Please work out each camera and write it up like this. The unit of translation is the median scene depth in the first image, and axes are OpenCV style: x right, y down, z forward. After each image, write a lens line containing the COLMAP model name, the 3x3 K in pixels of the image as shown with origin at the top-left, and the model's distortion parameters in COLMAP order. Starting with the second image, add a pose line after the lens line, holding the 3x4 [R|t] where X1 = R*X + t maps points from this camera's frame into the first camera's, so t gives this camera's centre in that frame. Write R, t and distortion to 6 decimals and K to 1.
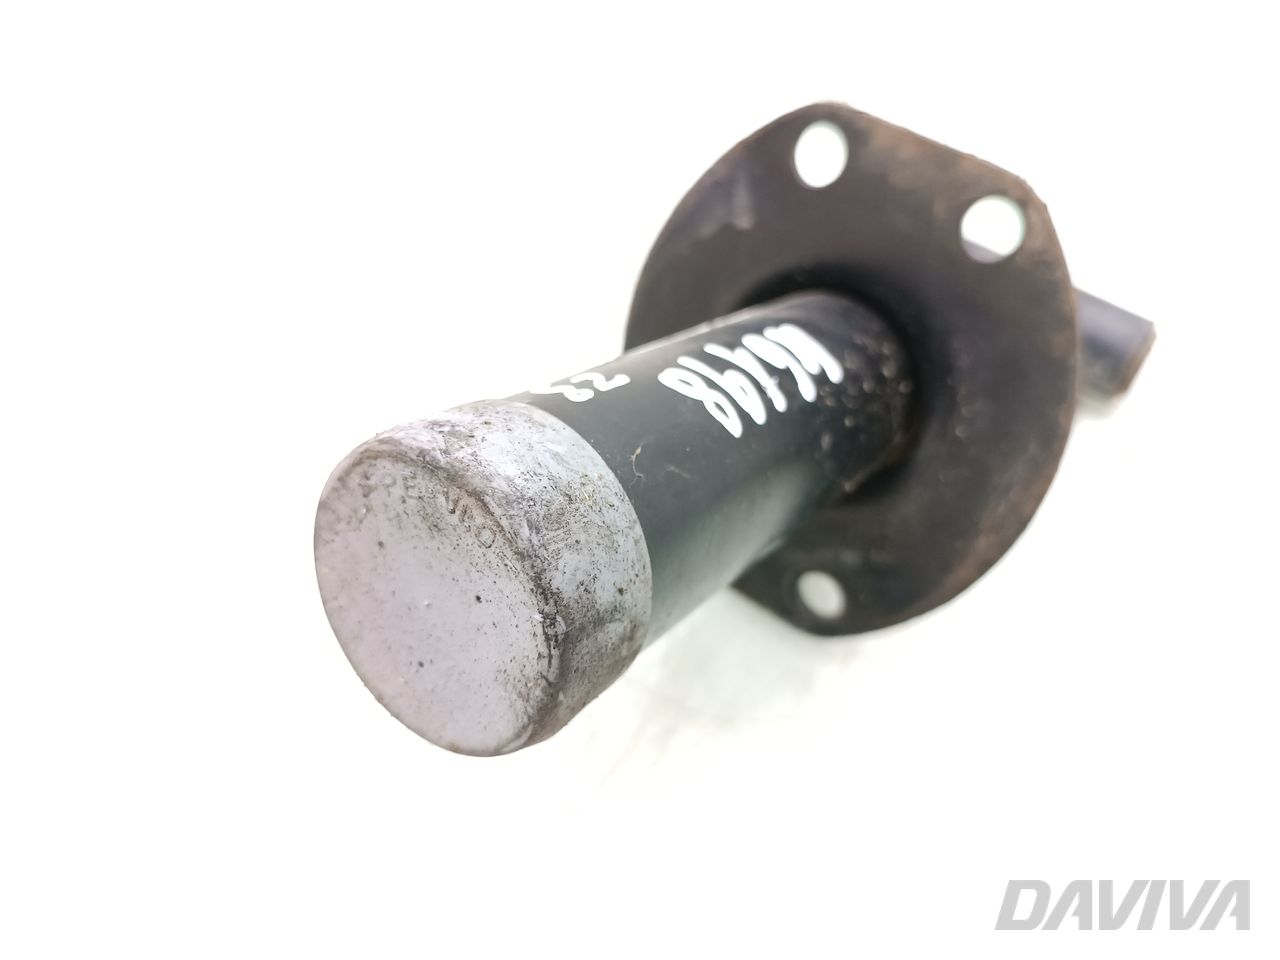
lens RADIAL K [[1146.3, 0, 640.0], [0, 1146.3, 480.0], [0, 0, 1]] dist [-0.000901, -0.006643]
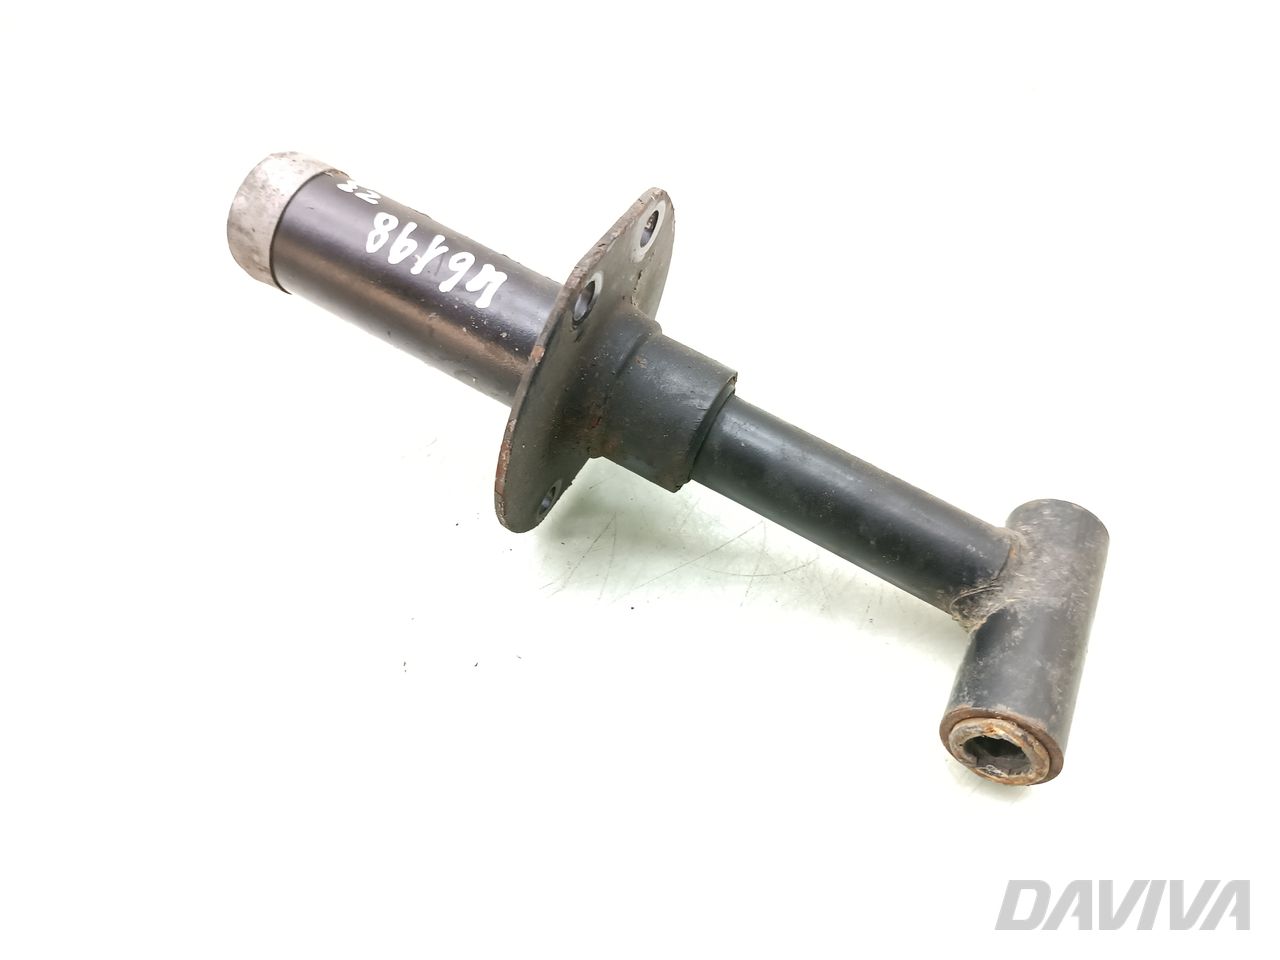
lens RADIAL K [[1146.3, 0, 640.0], [0, 1146.3, 480.0], [0, 0, 1]] dist [-0.000901, -0.006643]
pose [[0.067609, 0.557926, -0.827132, 2.462907], [-0.565917, 0.704208, 0.428753, -1.091462], [0.821685, 0.439101, 0.363351, 1.028458]]
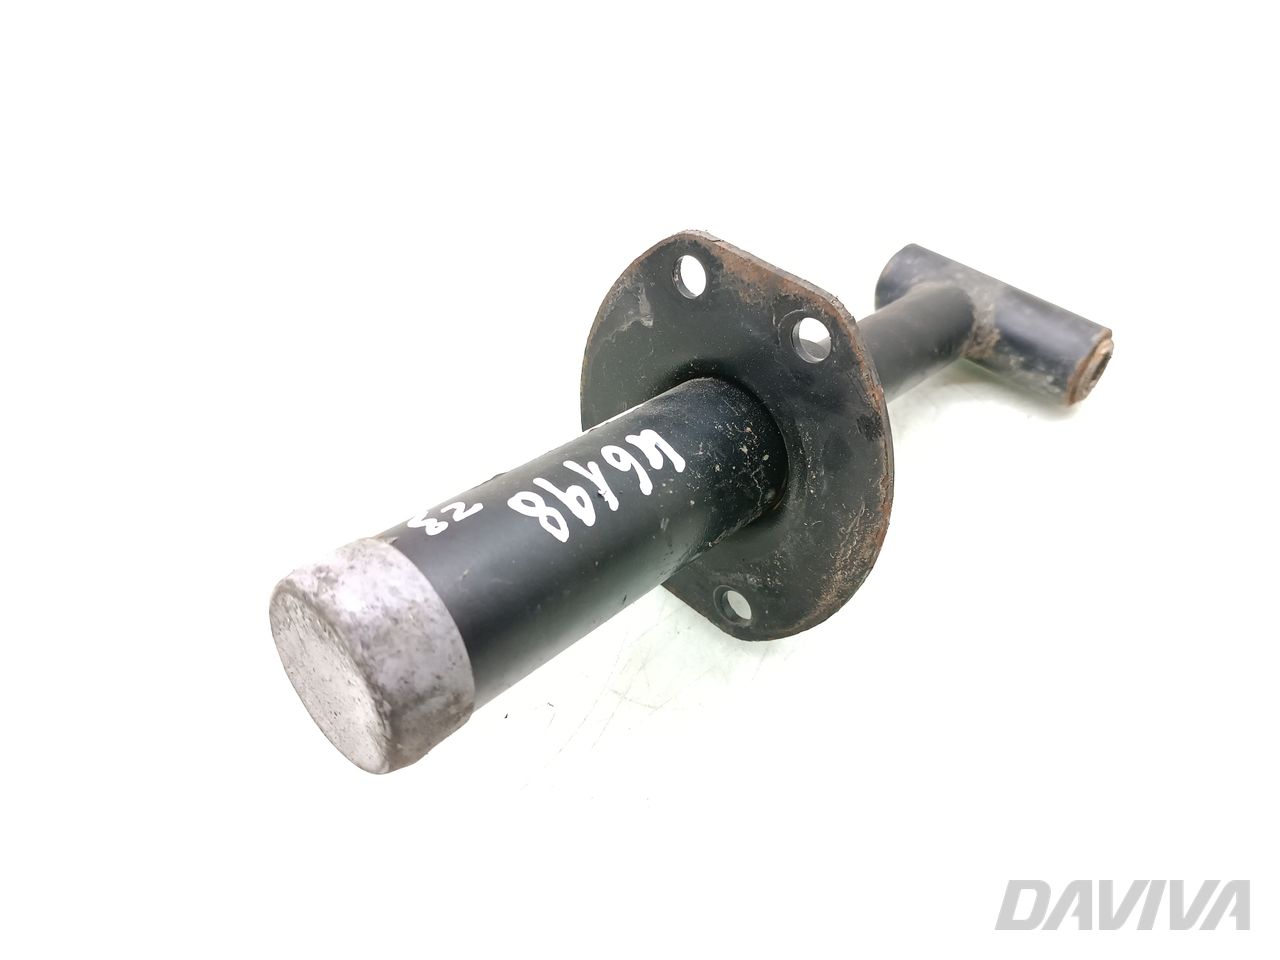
lens RADIAL K [[1146.3, 0, 640.0], [0, 1146.3, 480.0], [0, 0, 1]] dist [-0.000901, -0.006643]
pose [[0.970820, -0.022716, -0.238733, 0.614685], [0.052373, 0.991557, 0.118626, -0.330273], [0.234023, -0.127668, 0.963812, -0.372853]]
